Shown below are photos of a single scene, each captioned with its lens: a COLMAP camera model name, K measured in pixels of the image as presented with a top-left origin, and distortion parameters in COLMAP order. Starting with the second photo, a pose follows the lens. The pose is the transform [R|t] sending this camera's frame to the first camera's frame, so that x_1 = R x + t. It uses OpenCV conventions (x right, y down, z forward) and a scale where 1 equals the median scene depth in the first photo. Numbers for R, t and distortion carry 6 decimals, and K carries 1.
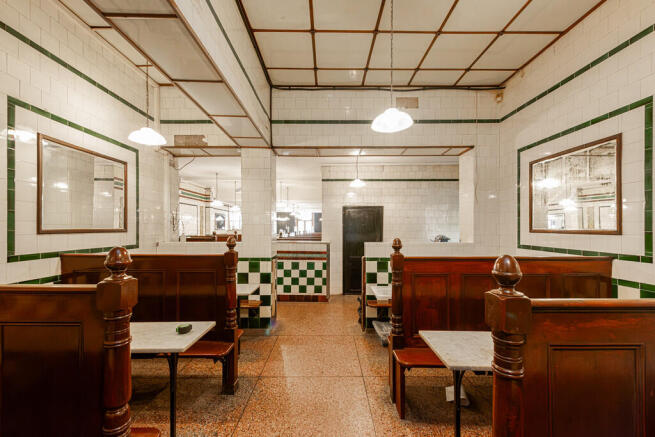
lens RADIAL K [[273.2, 0, 330.6], [0, 273.2, 230.3], [0, 0, 1]] dist [0.019283, -0.000669]
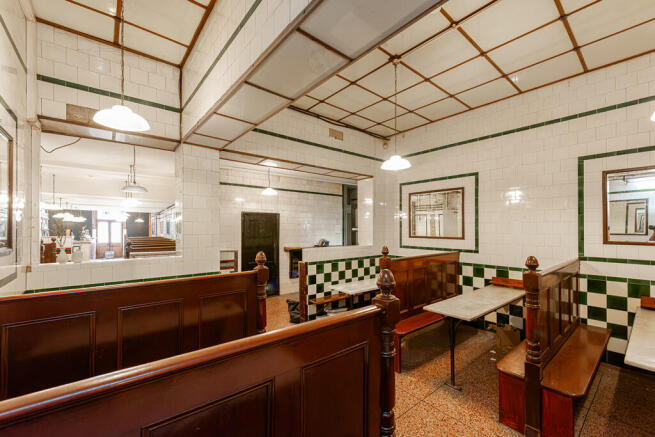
lens RADIAL K [[273.2, 0, 325.5], [0, 273.2, 228.5], [0, 0, 1]] dist [0.019283, -0.000669]
pose [[0.780070, 0.000481, 0.625692, -0.540867], [0.006010, 0.999948, -0.008262, -0.030036], [-0.625663, 0.010205, 0.780026, 0.071738]]
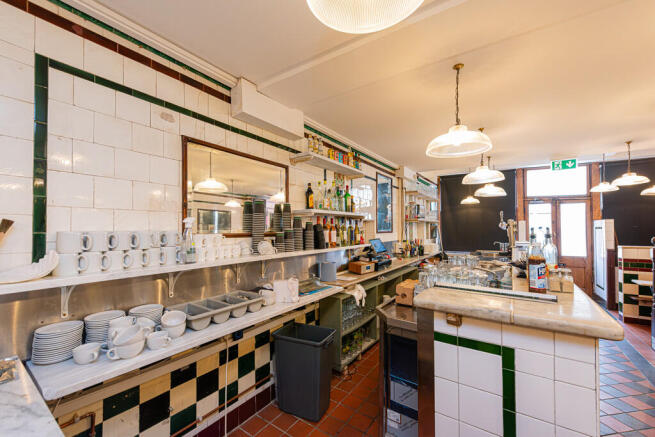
lens RADIAL K [[273.2, 0, 328.9], [0, 273.2, 222.9], [0, 0, 1]] dist [0.019283, -0.000669]
pose [[0.819645, -0.011839, -0.572750, -0.633597], [-0.005864, 0.999561, -0.029053, -0.002857], [0.572842, 0.027171, 0.819215, 3.059862]]
